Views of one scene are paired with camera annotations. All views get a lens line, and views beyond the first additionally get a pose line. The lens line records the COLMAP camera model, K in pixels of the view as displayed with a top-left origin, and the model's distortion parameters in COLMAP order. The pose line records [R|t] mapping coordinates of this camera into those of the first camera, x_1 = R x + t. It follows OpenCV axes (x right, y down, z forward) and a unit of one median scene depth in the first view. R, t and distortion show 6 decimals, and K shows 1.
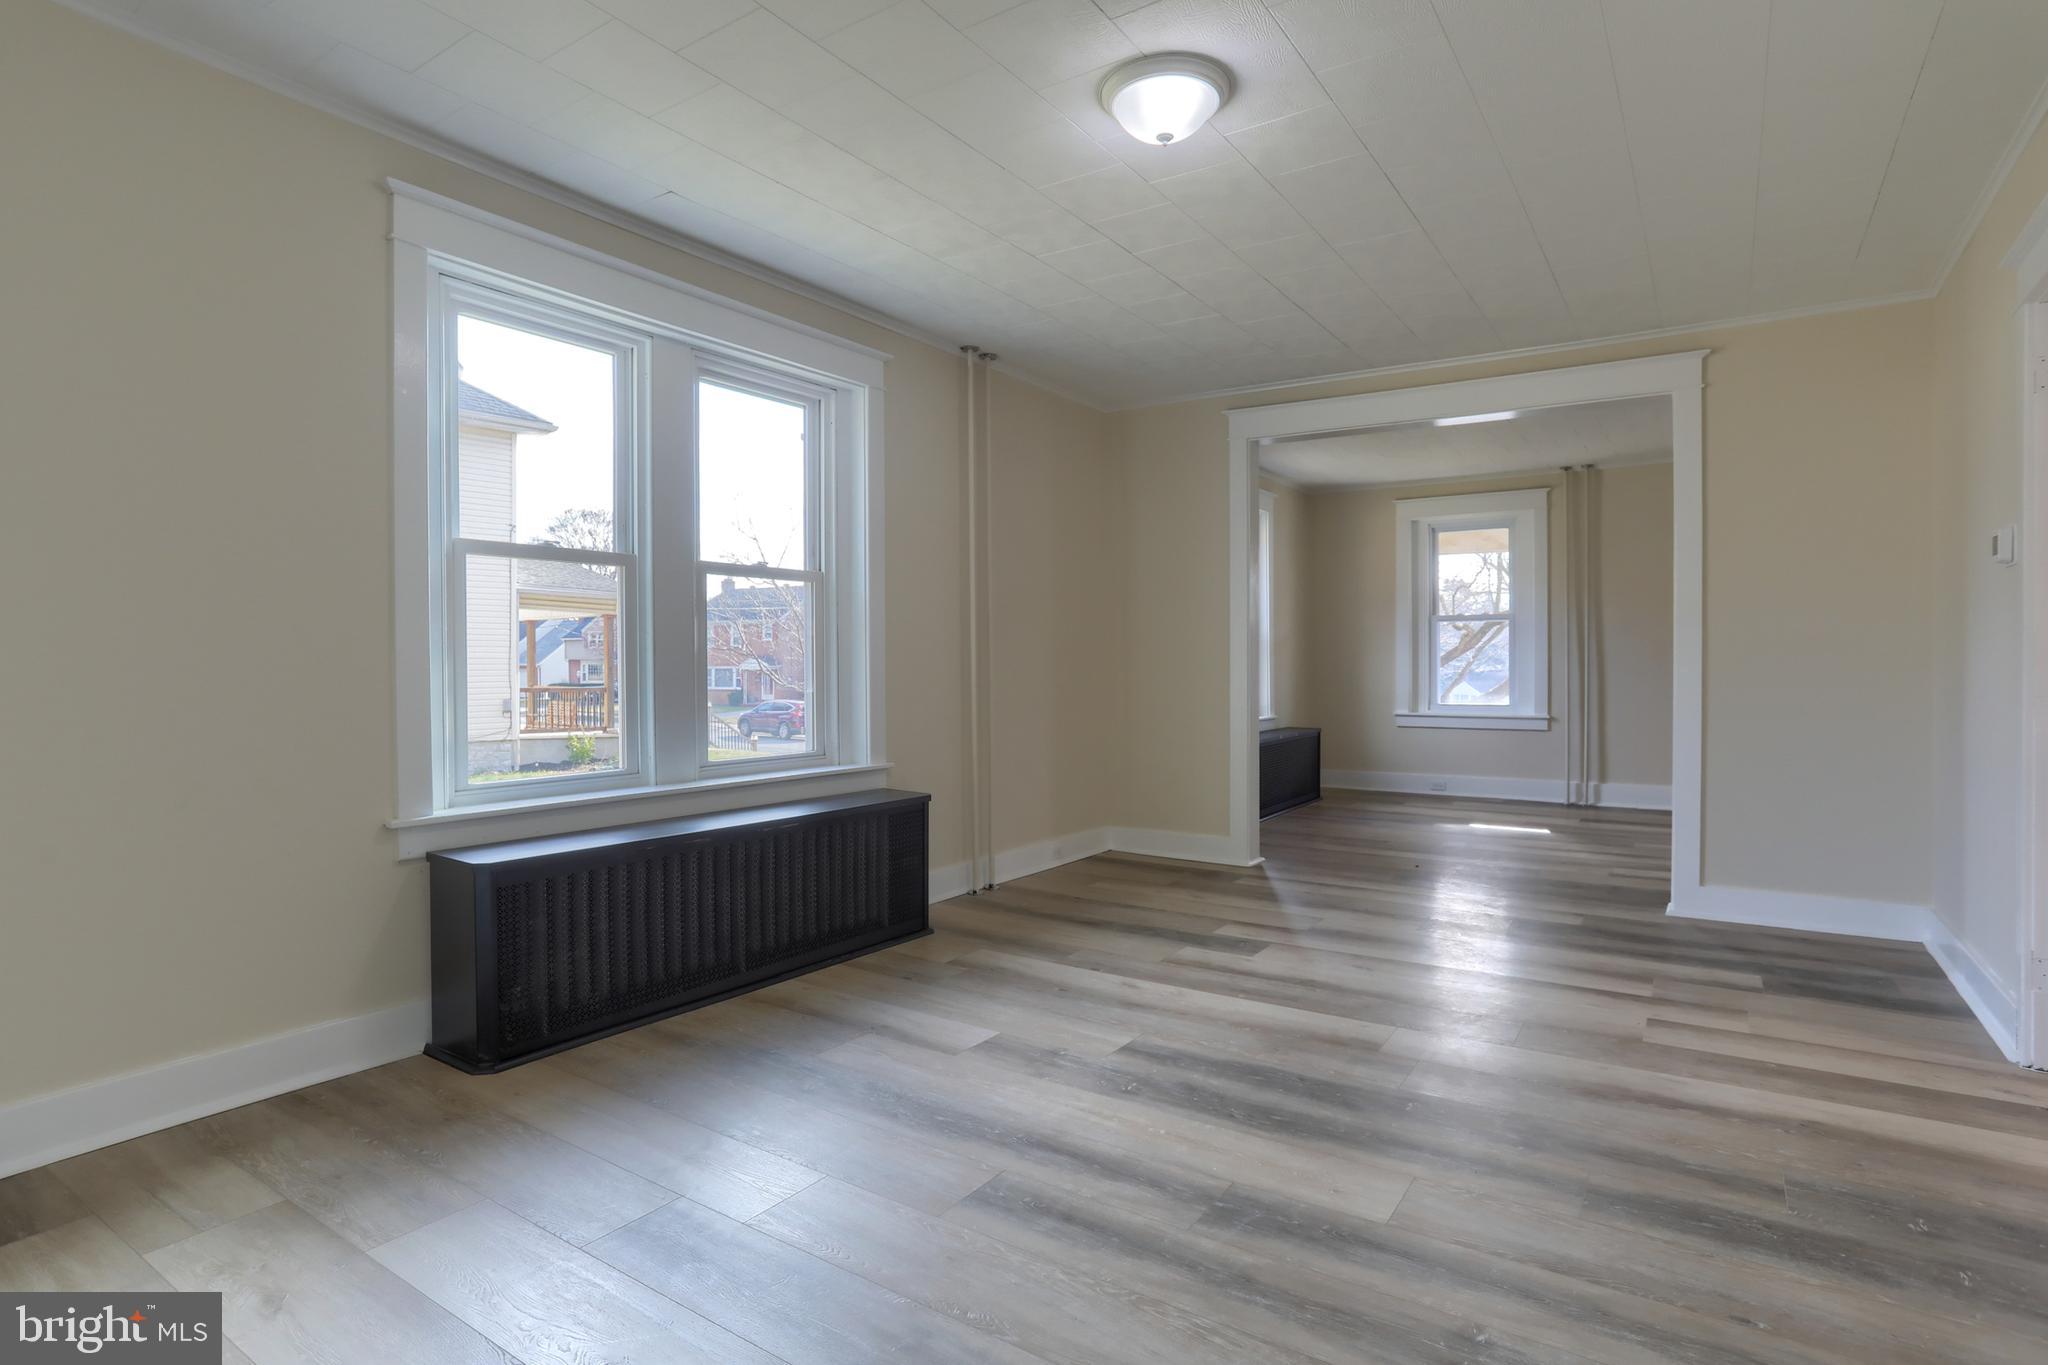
lens RADIAL K [[1046.7, 0, 1079.8], [0, 1046.7, 680.8], [0, 0, 1]] dist [-0.059908, 0.039375]
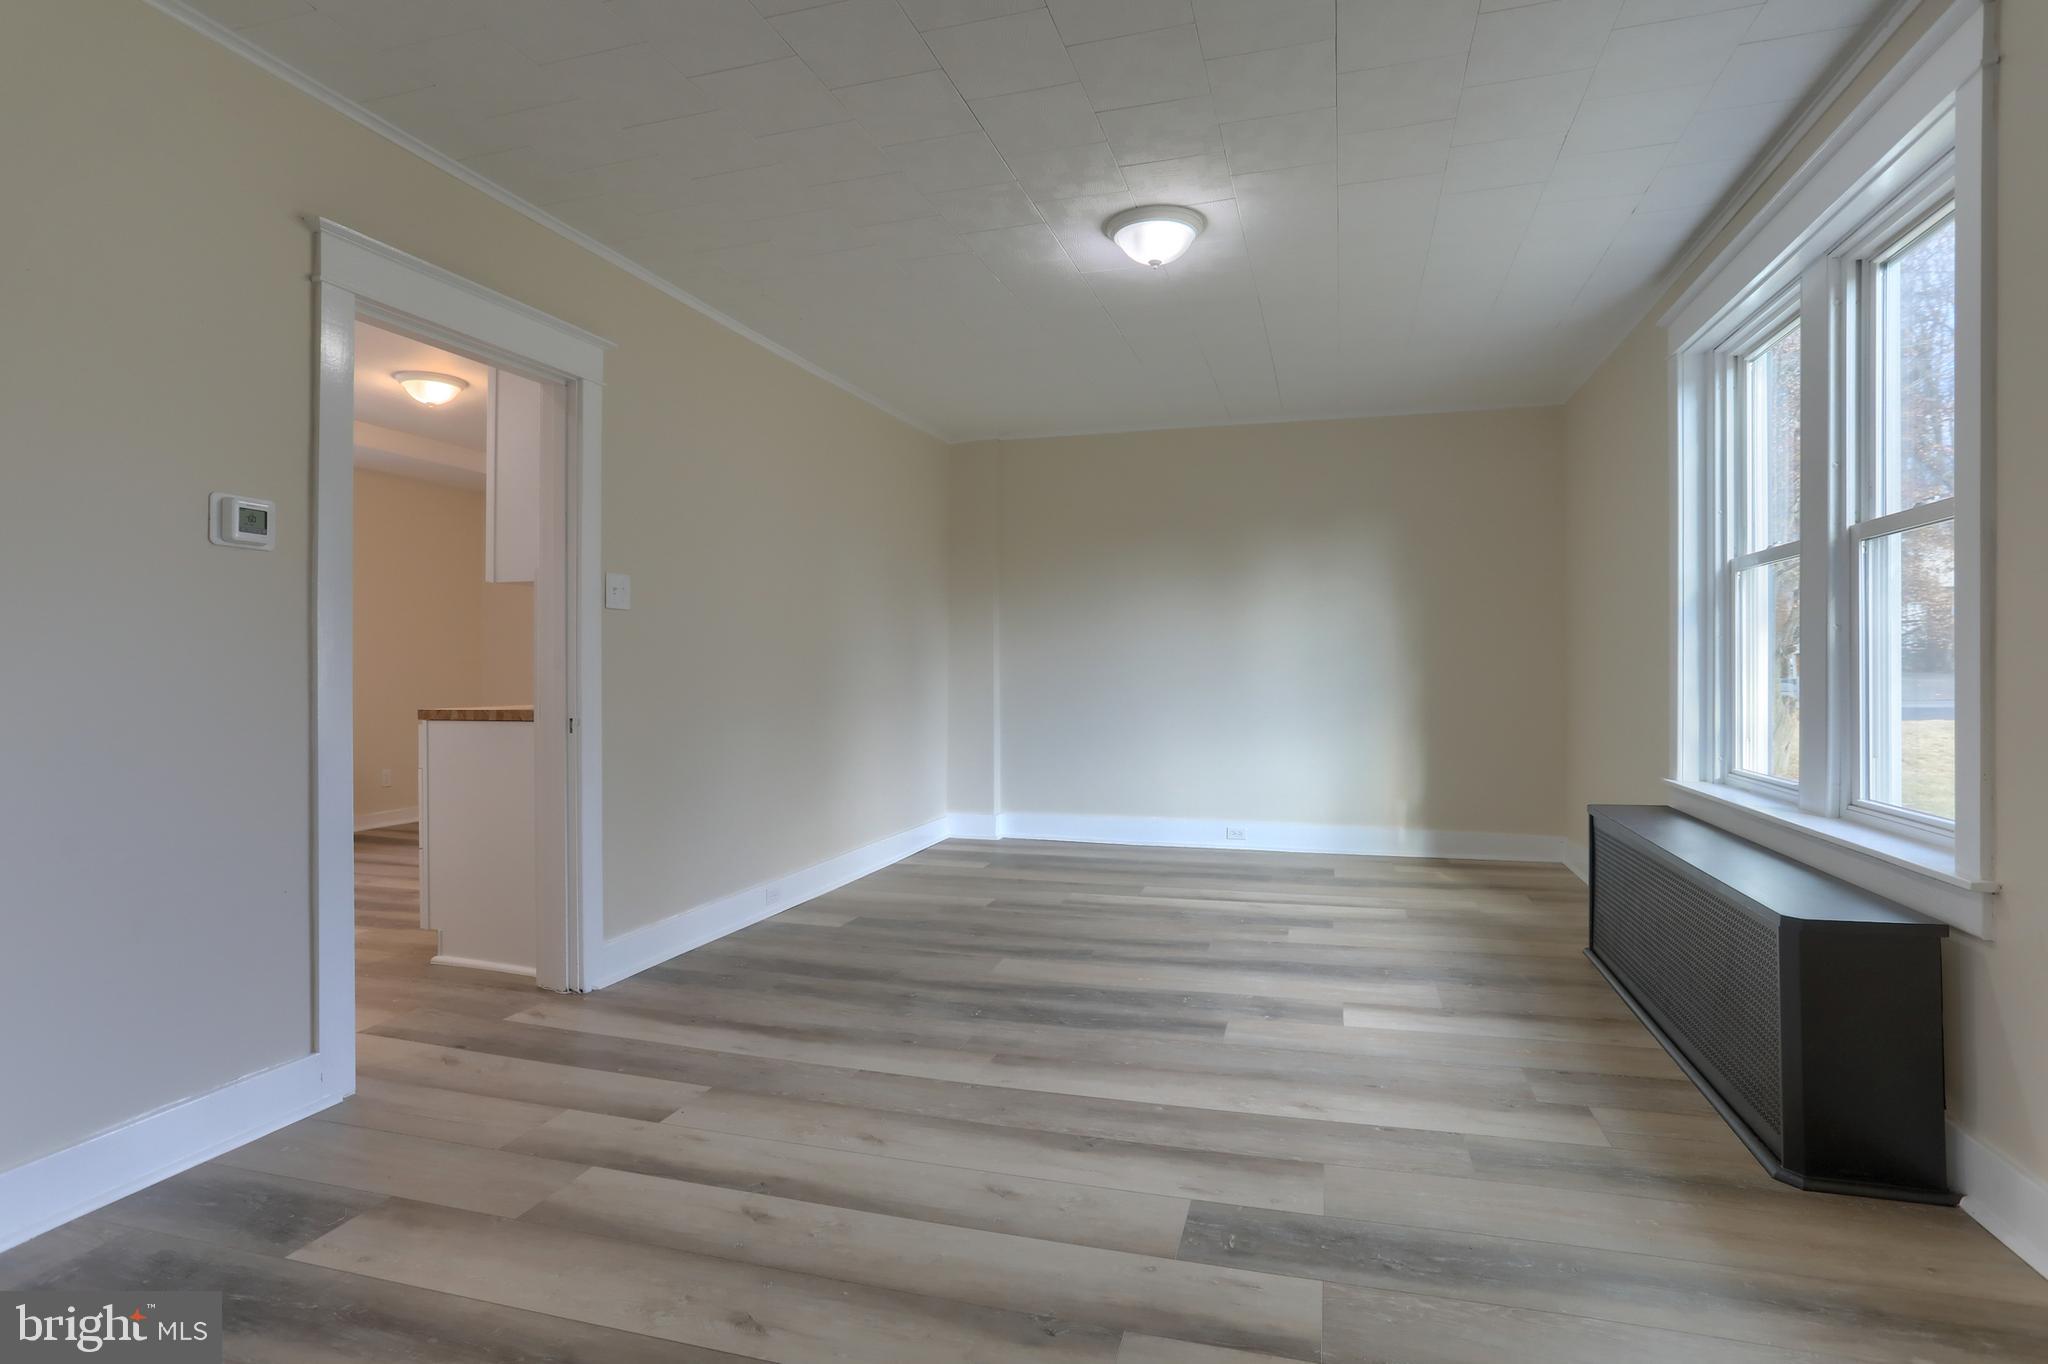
lens RADIAL K [[1034.8, 0, 1032.5], [0, 1034.8, 657.9], [0, 0, 1]] dist [-0.034492, 0.024721]
pose [[-0.965491, -0.001016, -0.260435, 0.435175], [-0.002404, 0.999985, 0.005011, -0.034270], [0.260426, 0.005464, -0.965478, 1.669550]]
